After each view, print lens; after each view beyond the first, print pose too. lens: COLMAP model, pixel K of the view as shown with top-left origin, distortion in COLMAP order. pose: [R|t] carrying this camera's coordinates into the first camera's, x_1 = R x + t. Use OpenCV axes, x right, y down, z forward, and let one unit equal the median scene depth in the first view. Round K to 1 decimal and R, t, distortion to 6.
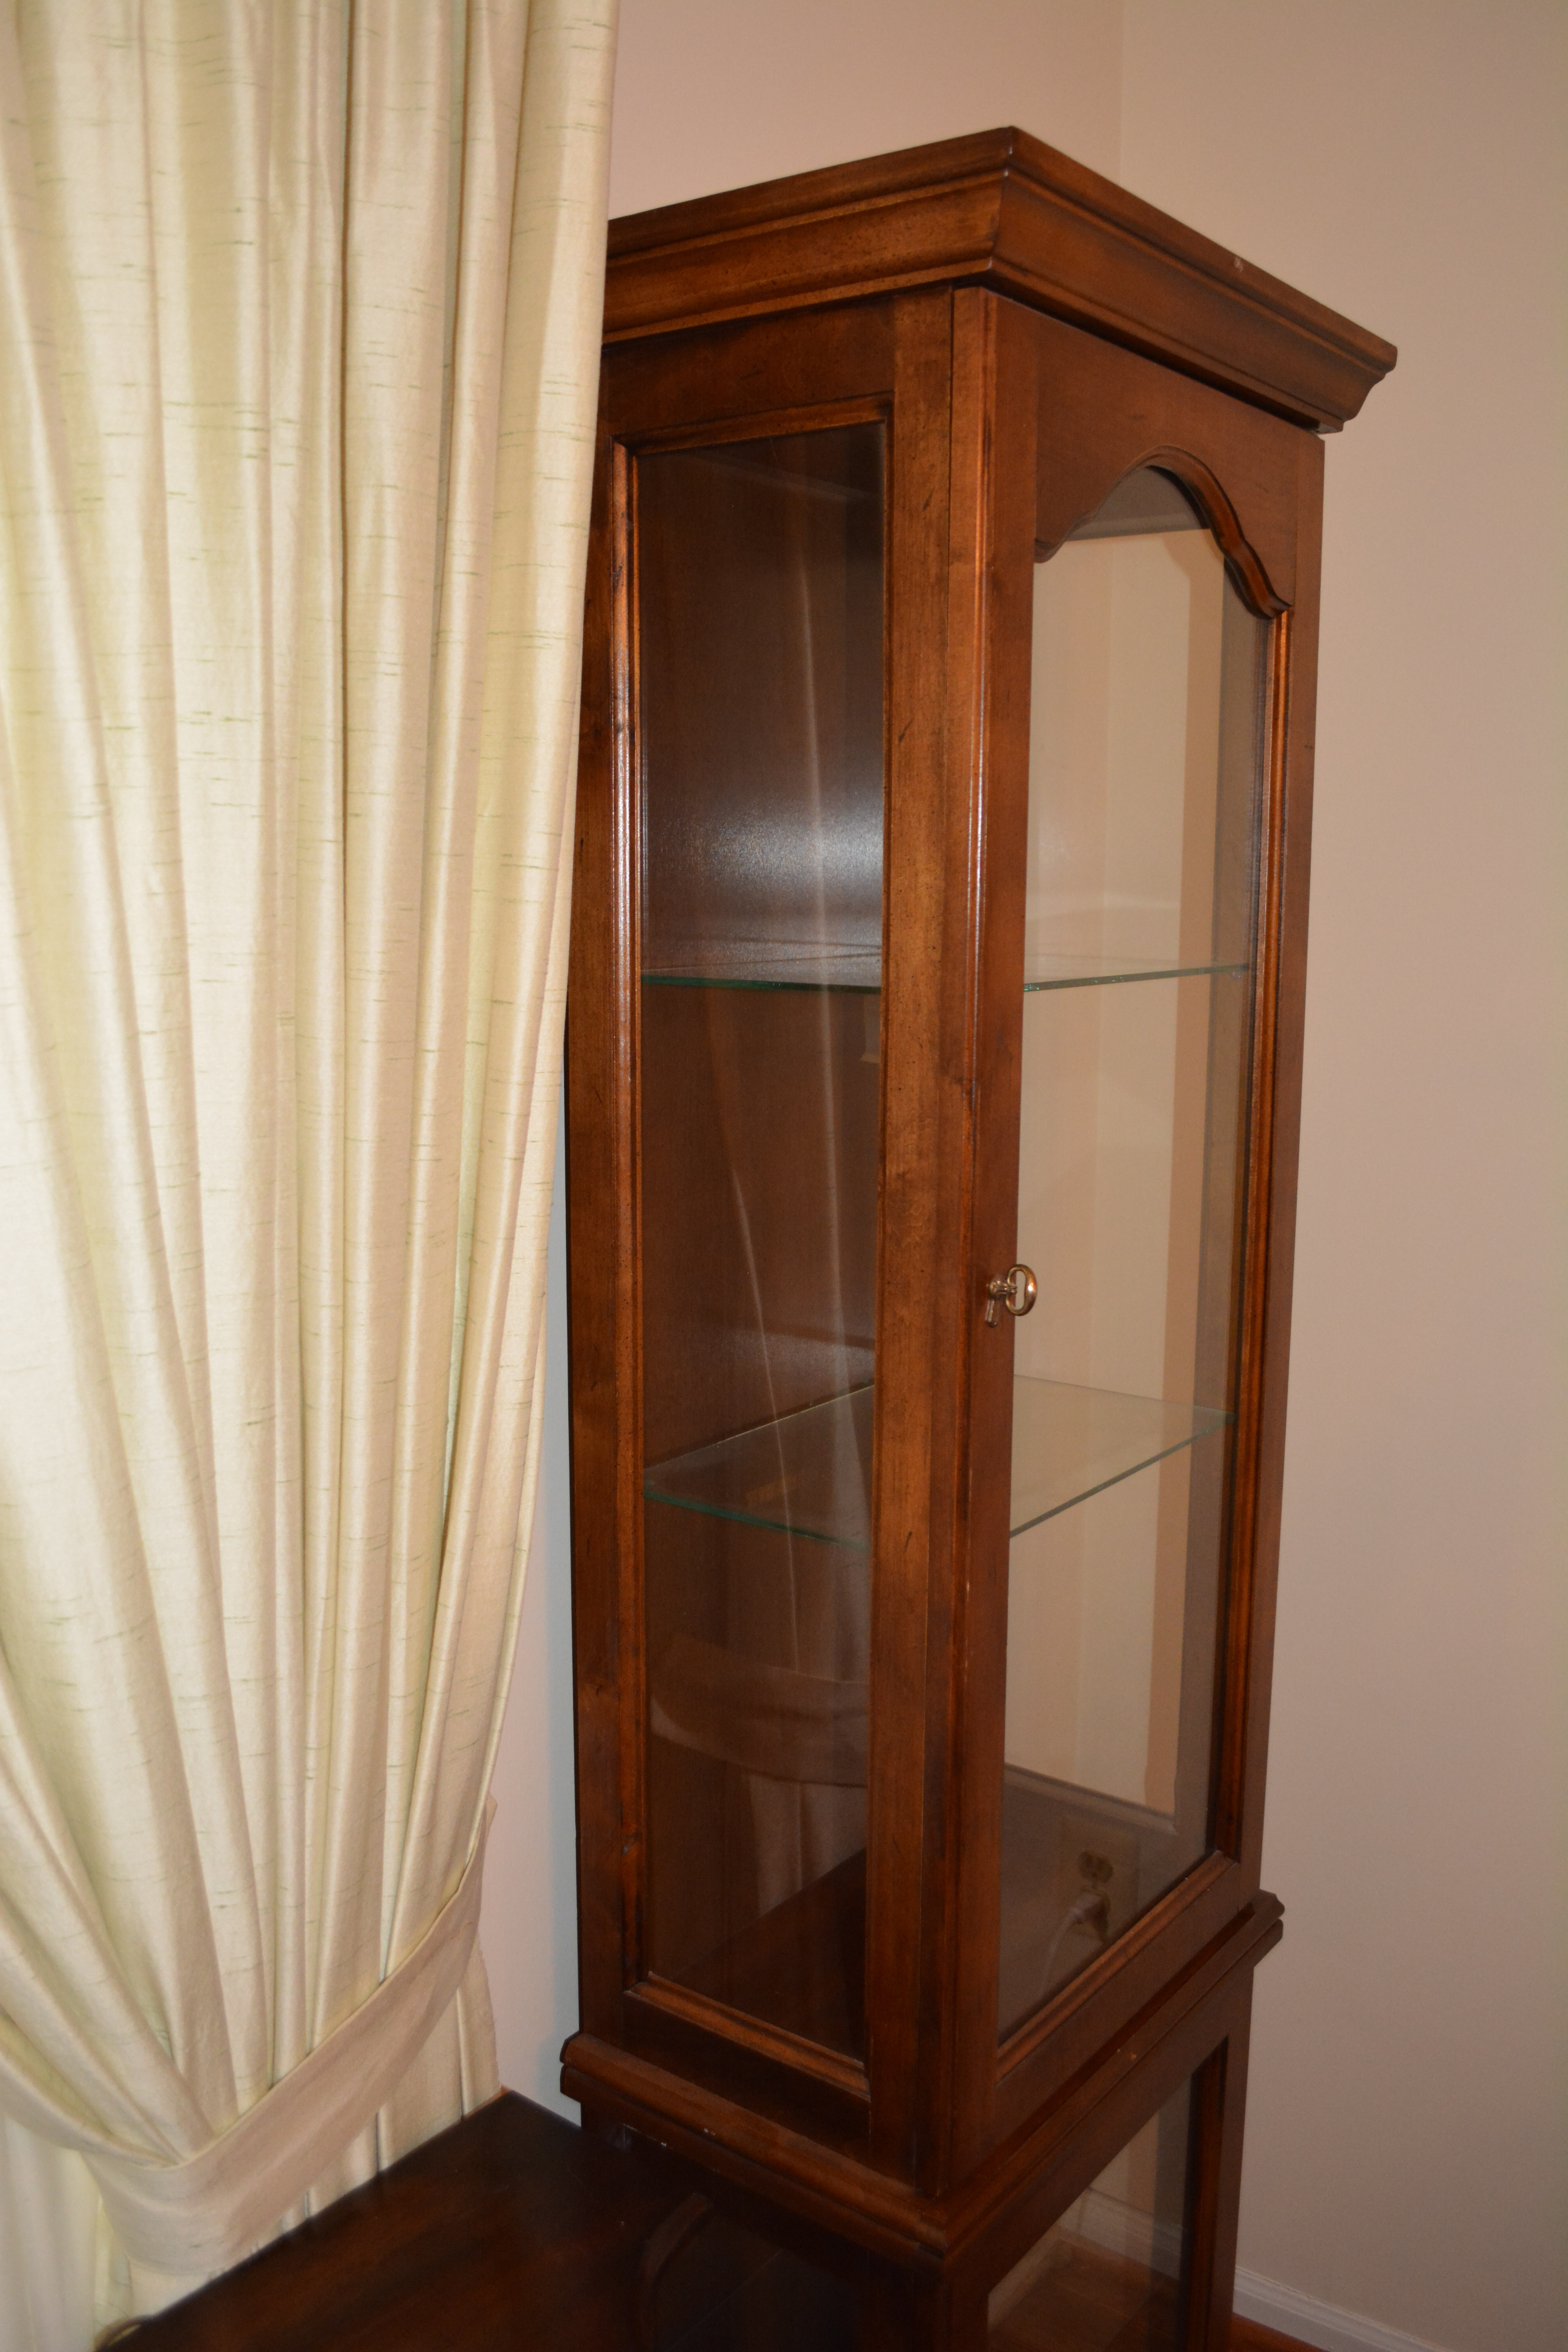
lens RADIAL K [[2017.5, 0, 783.3], [0, 2017.5, 1207.2], [0, 0, 1]] dist [0.000573, -0.122349]
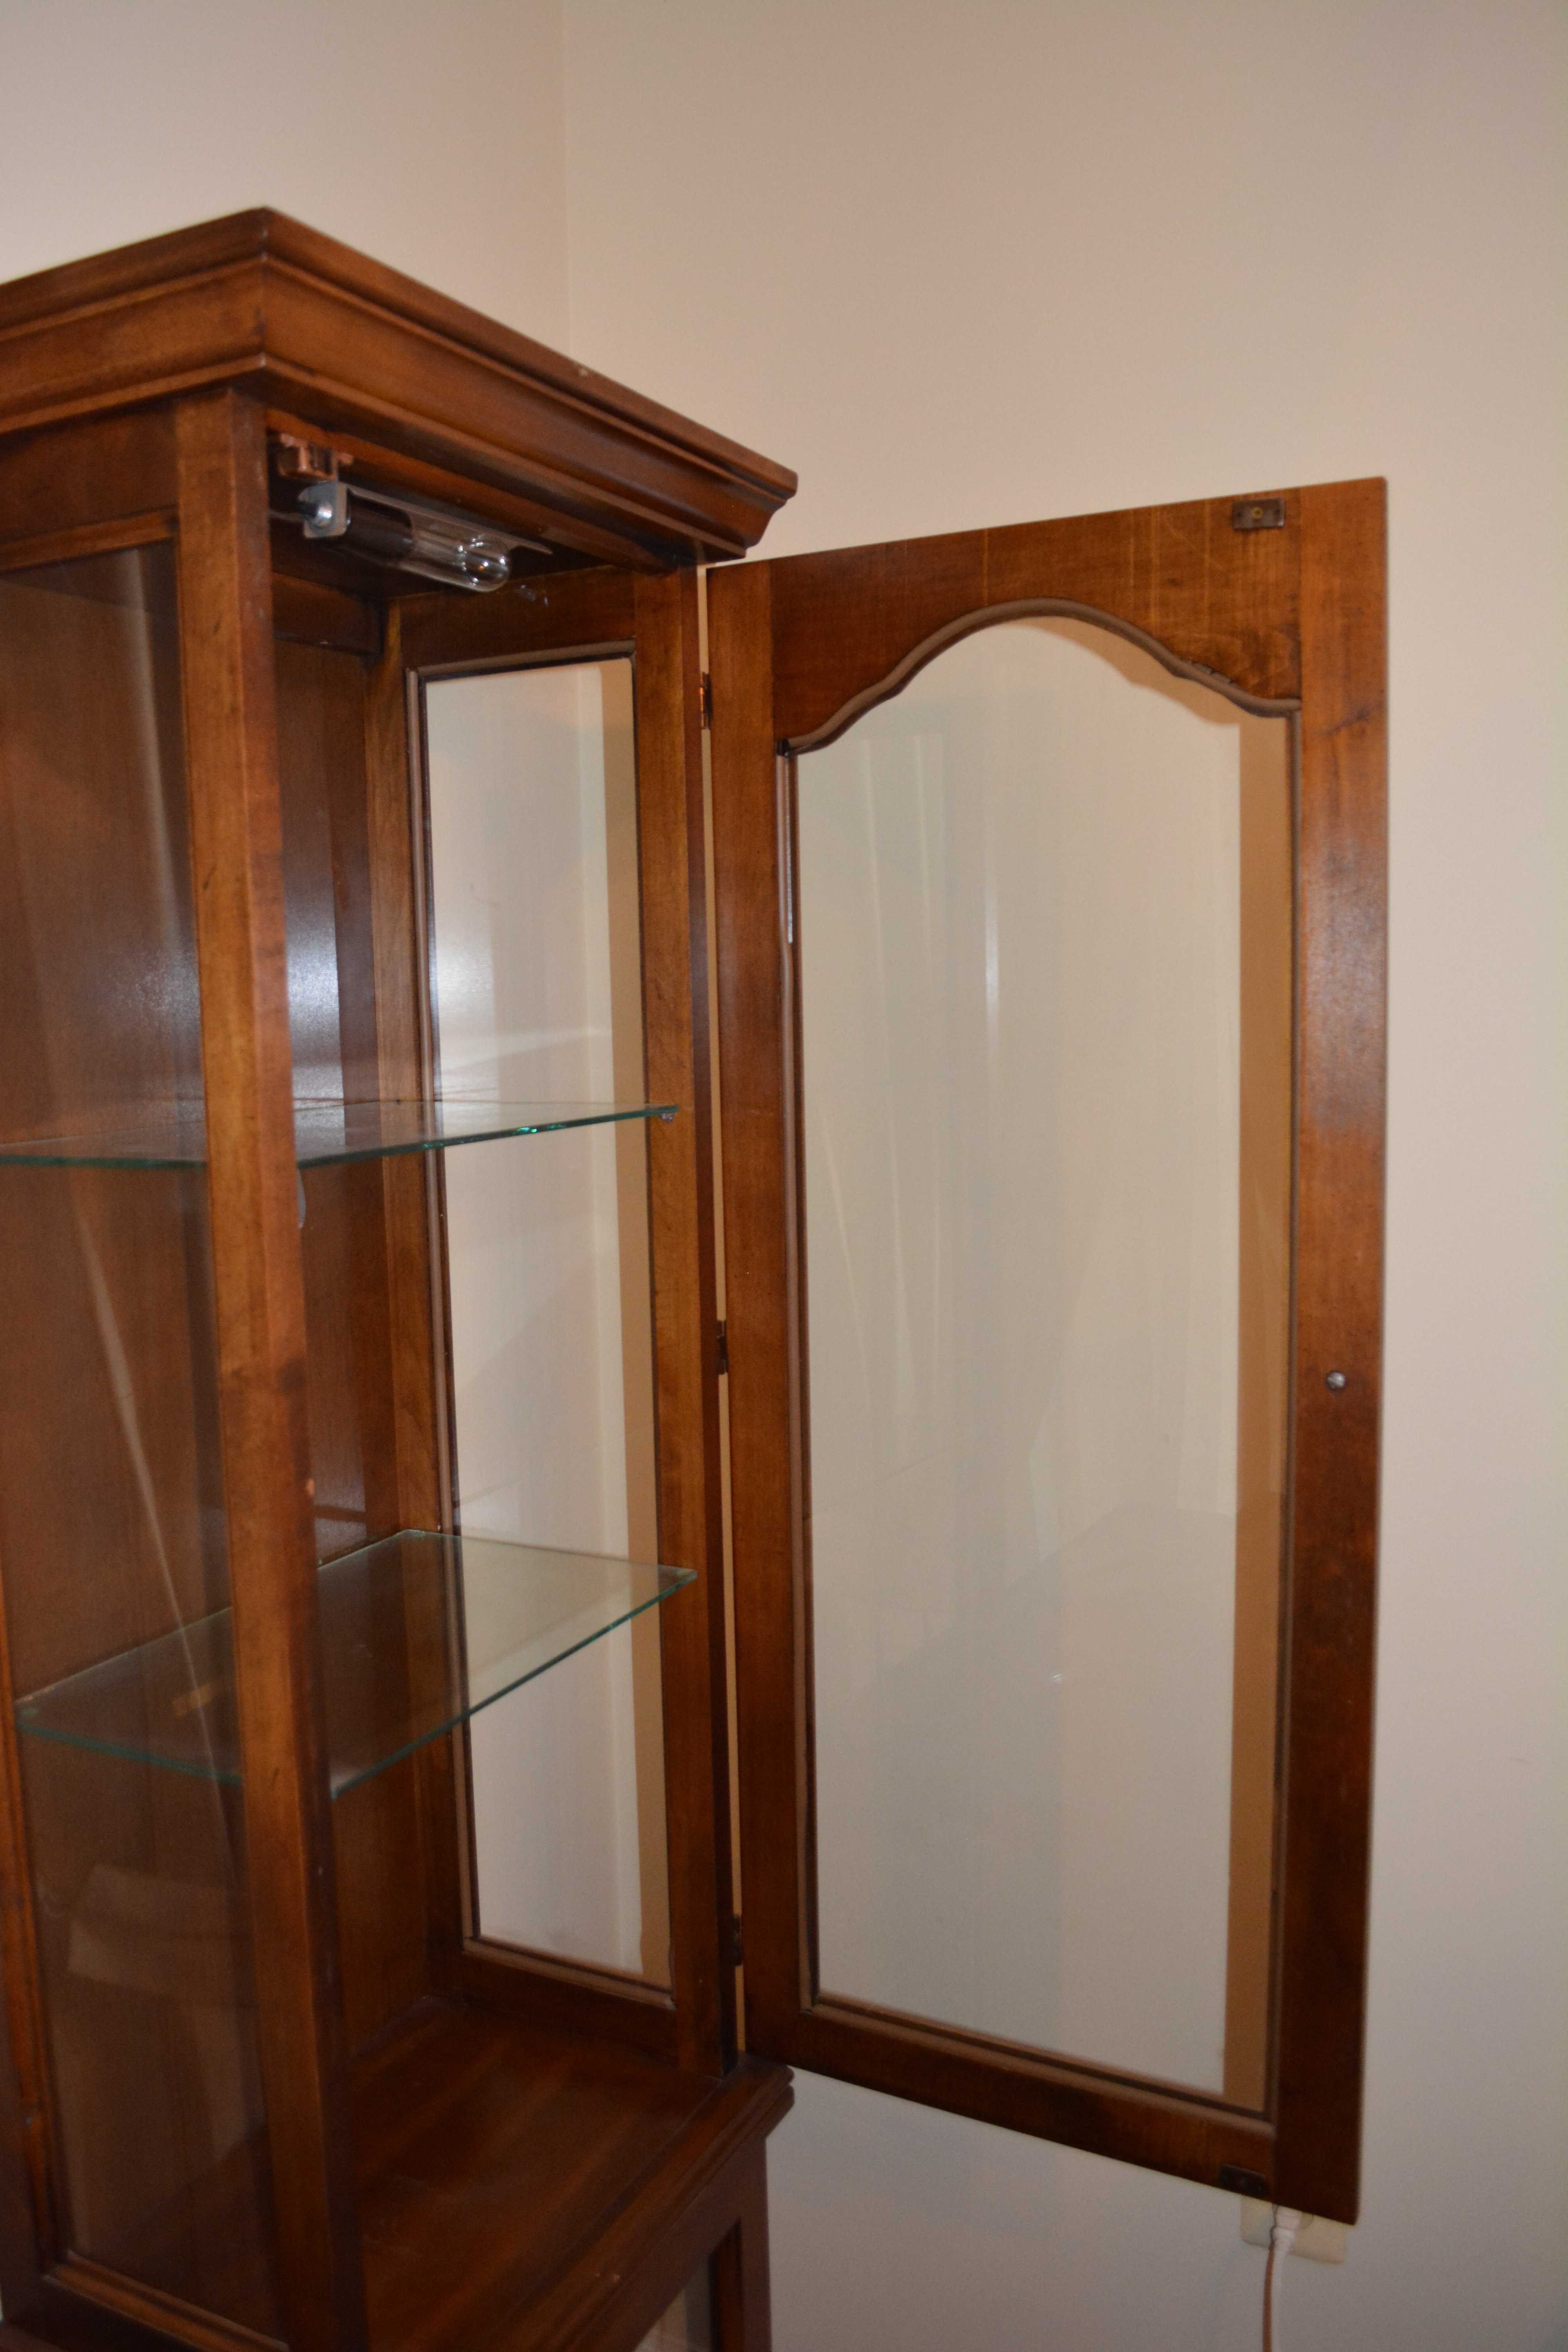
lens RADIAL K [[1833.5, 0, 782.1], [0, 1833.5, 1250.6], [0, 0, 1]] dist [0.001000, -0.098787]
pose [[0.984742, -0.056349, 0.164646, 0.168180], [0.060493, 0.997963, -0.020261, -0.039078], [-0.163169, 0.029912, 0.986145, 0.161508]]
